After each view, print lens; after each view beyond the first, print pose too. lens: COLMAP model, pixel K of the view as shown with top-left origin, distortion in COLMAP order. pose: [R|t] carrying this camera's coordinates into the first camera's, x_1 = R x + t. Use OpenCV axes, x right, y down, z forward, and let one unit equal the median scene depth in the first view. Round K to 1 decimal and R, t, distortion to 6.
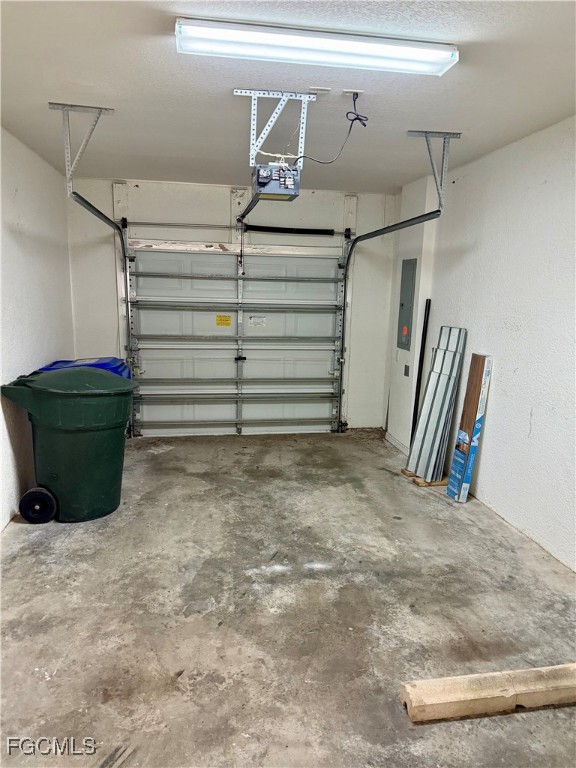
lens RADIAL K [[550.3, 0, 283.5], [0, 550.3, 380.6], [0, 0, 1]] dist [0.060328, -0.092936]
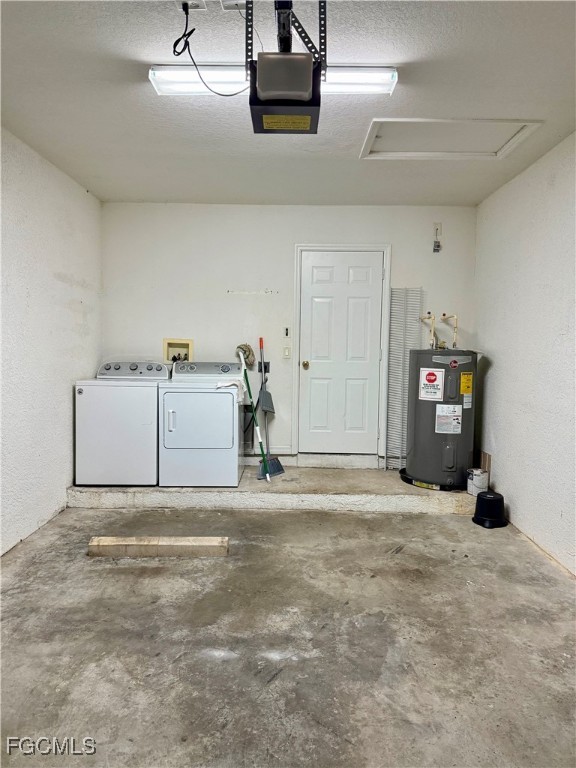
lens RADIAL K [[550.3, 0, 283.5], [0, 550.3, 380.6], [0, 0, 1]] dist [0.060328, -0.092936]
pose [[-0.985455, -0.044797, 0.163924, -0.134338], [-0.006187, 0.973447, 0.228829, -0.197688], [-0.169822, 0.224487, -0.959566, 1.747750]]
